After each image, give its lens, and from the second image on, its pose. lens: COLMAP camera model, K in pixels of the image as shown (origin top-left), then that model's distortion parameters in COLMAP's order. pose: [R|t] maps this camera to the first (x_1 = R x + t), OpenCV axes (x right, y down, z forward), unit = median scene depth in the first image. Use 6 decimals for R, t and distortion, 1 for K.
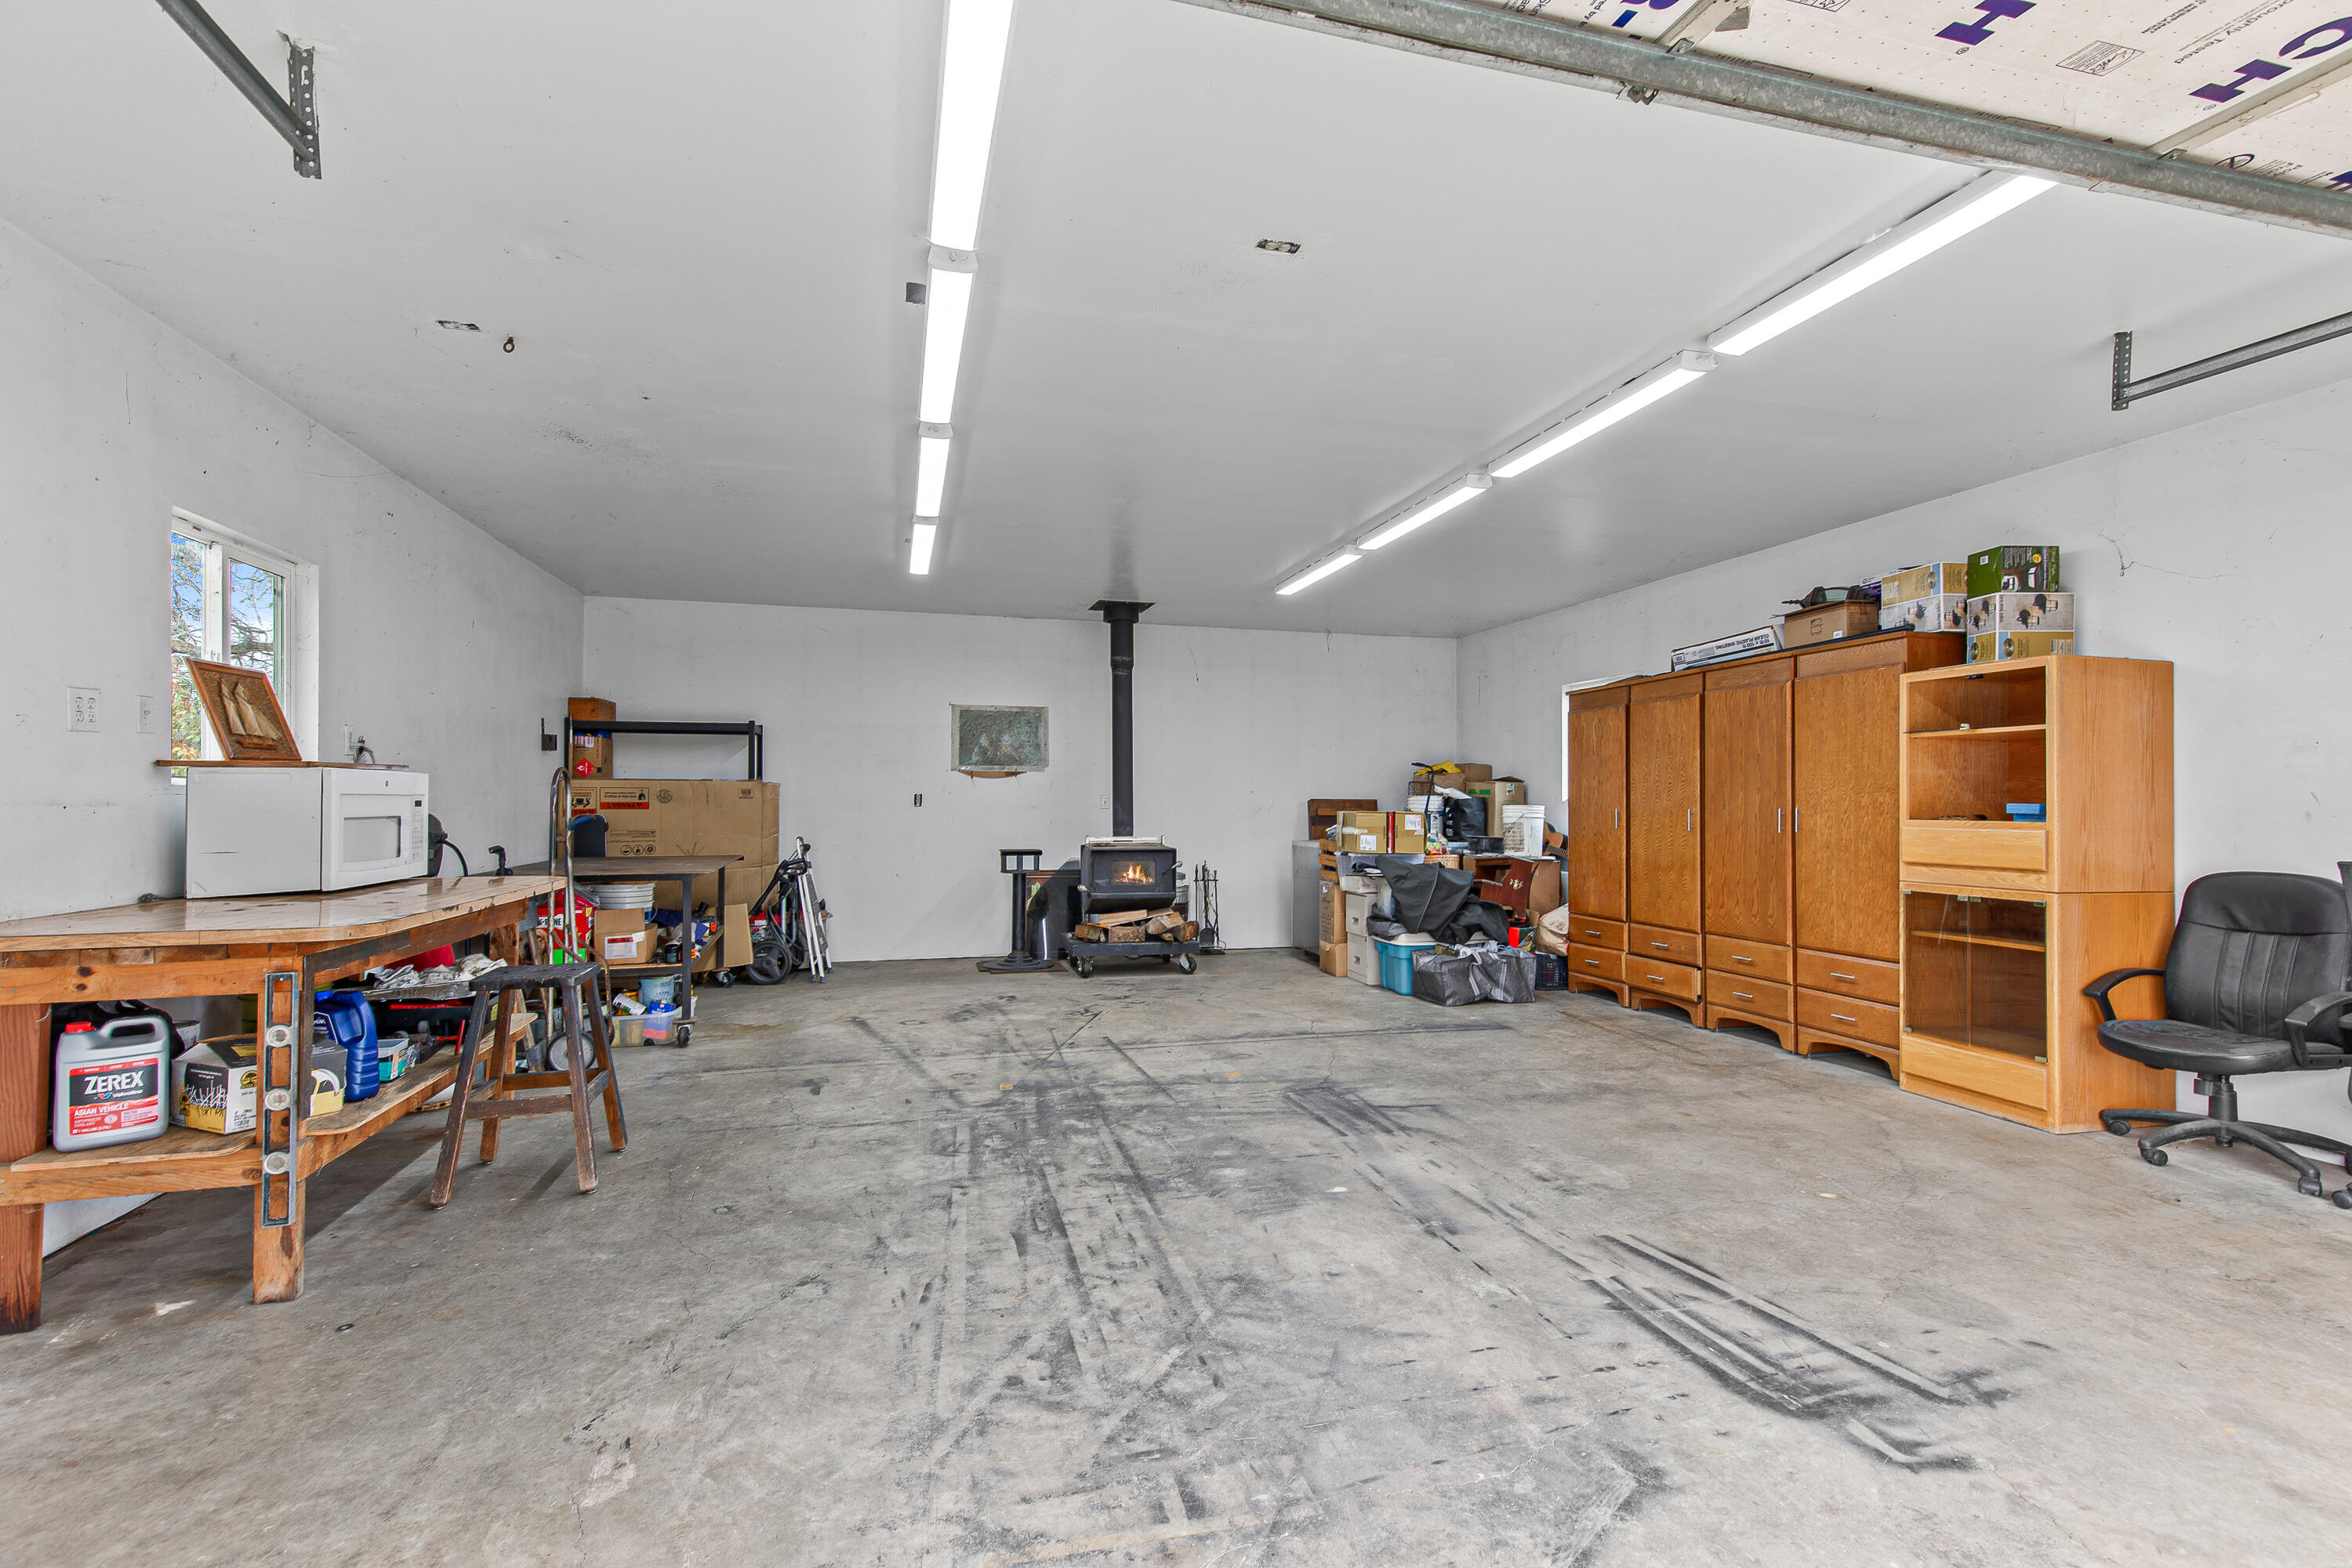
lens RADIAL K [[1064.8, 0, 1175.5], [0, 1064.8, 789.4], [0, 0, 1]] dist [0.008746, -0.000258]
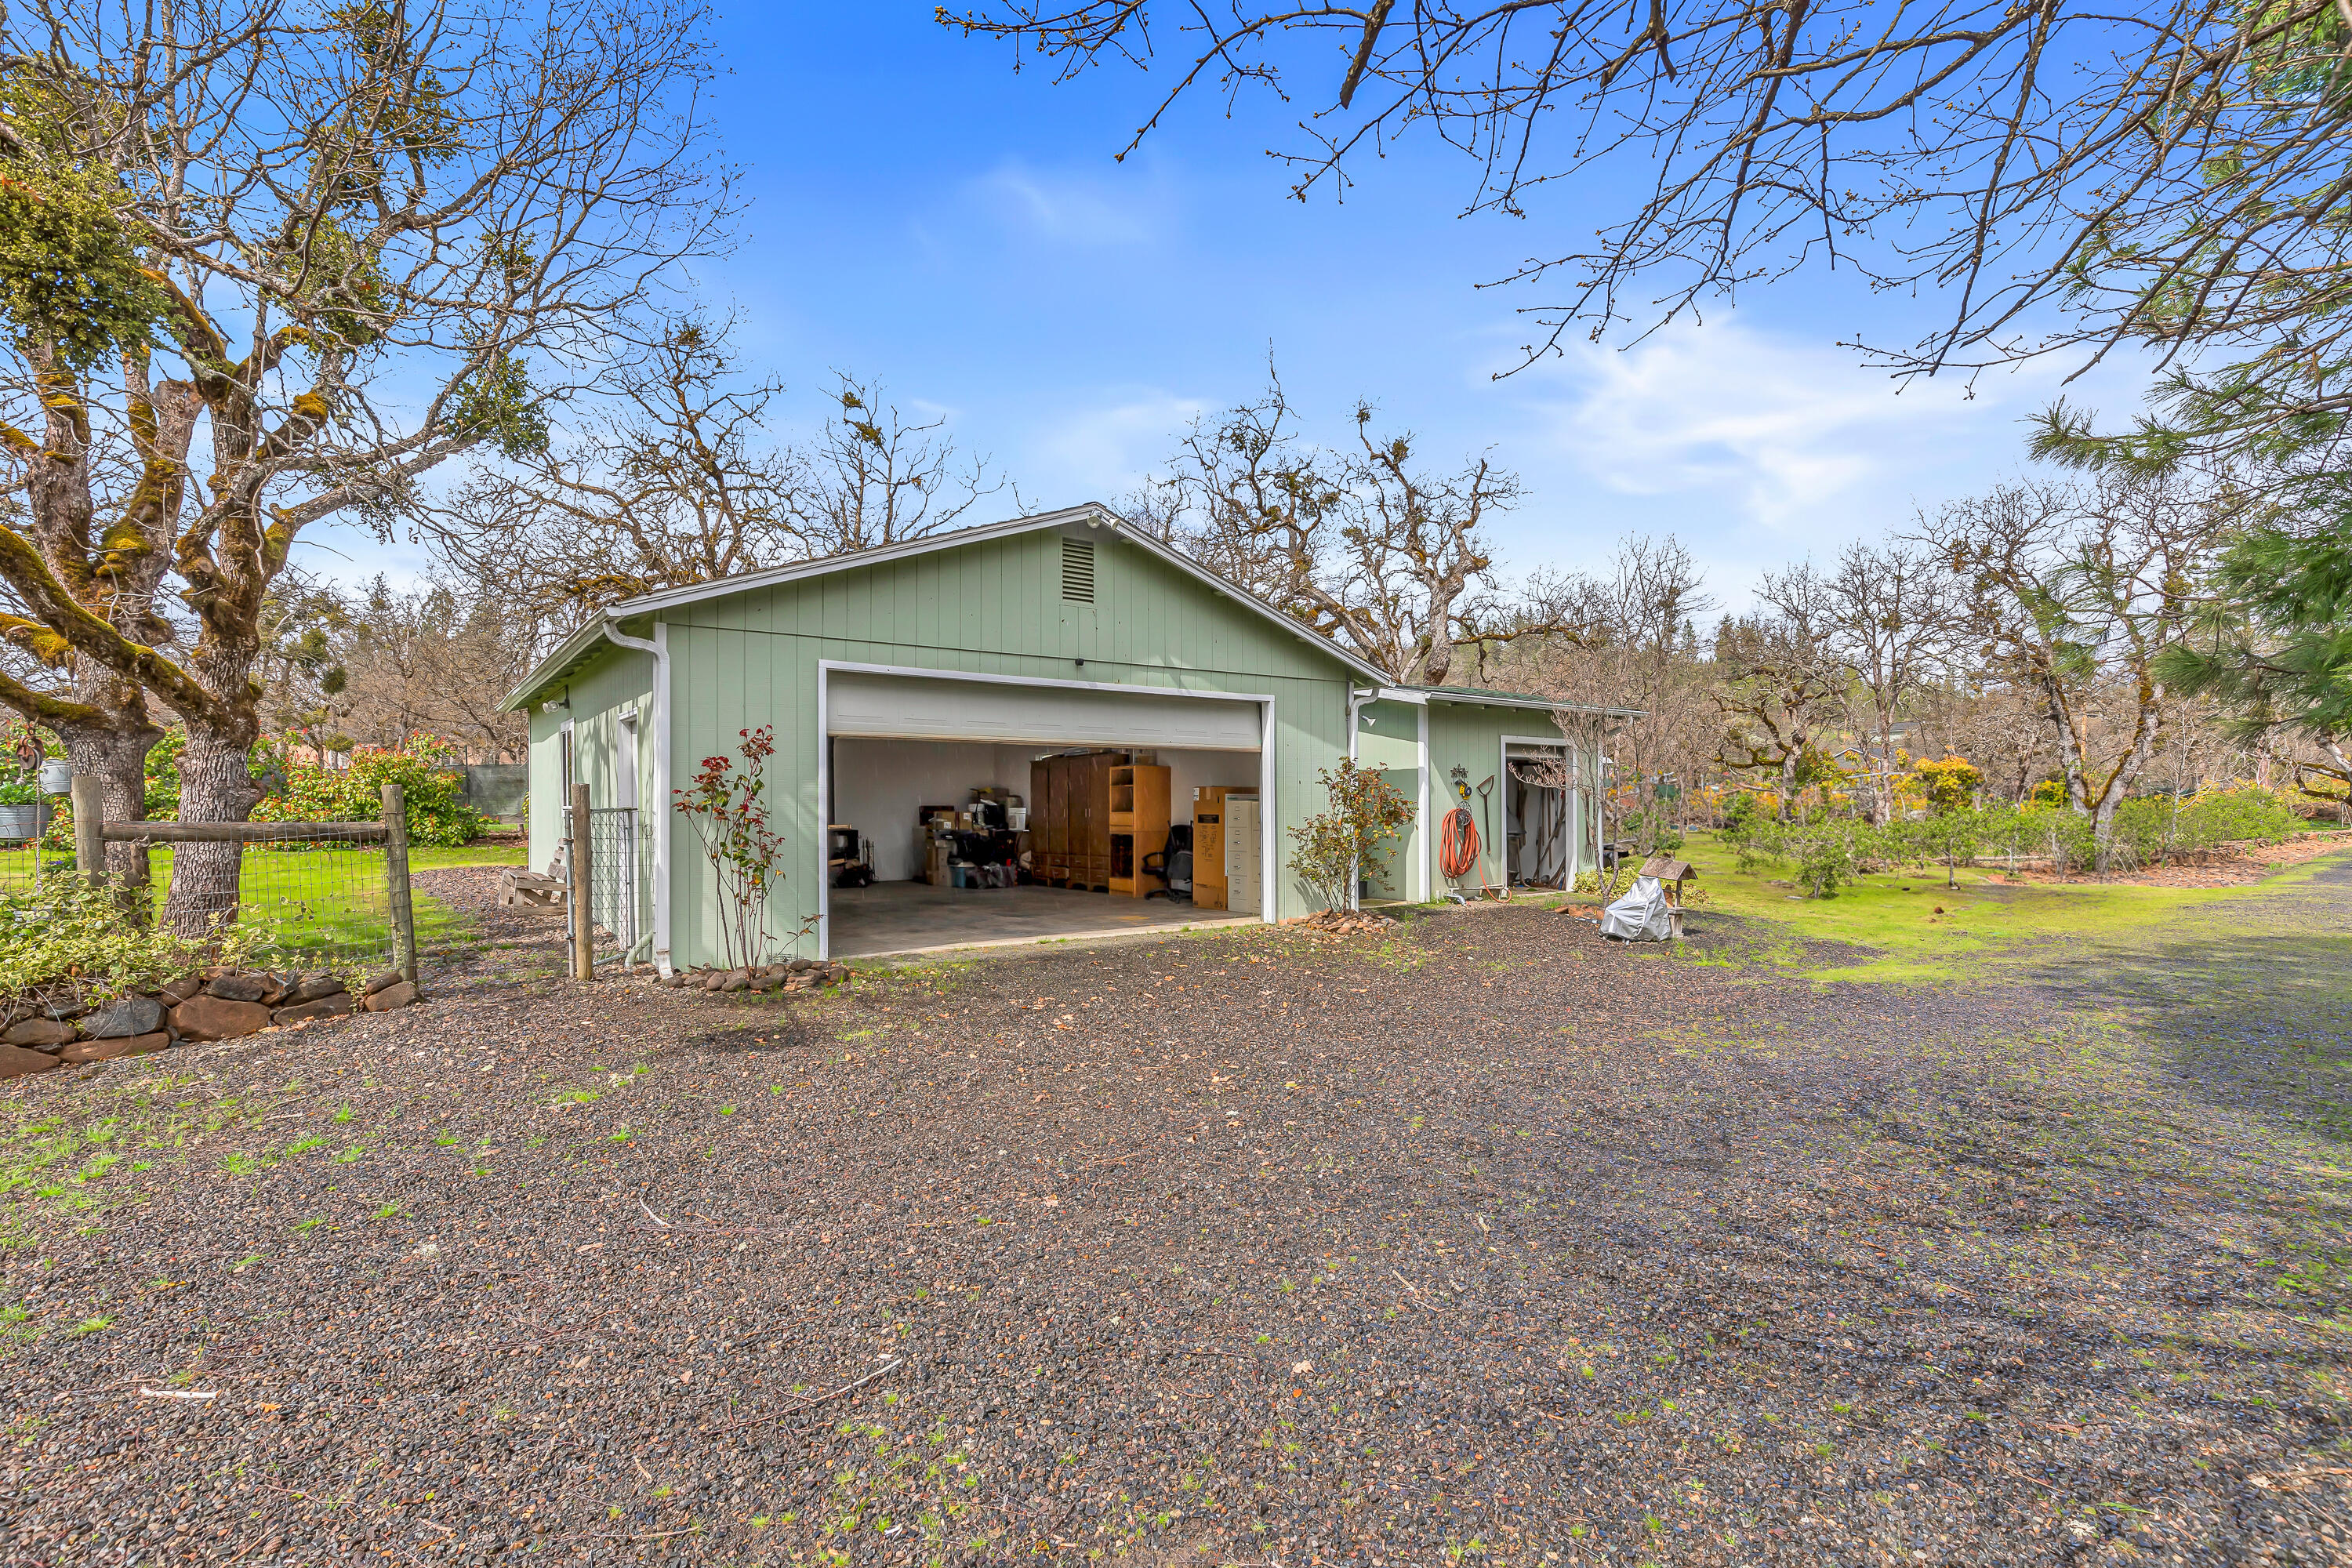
lens RADIAL K [[1064.8, 0, 1174.0], [0, 1064.8, 794.0], [0, 0, 1]] dist [0.008746, -0.000258]
pose [[0.933053, -0.009290, 0.359618, -0.191111], [0.007135, 0.999948, 0.007320, -0.031002], [-0.359668, -0.004264, 0.933071, -1.335455]]
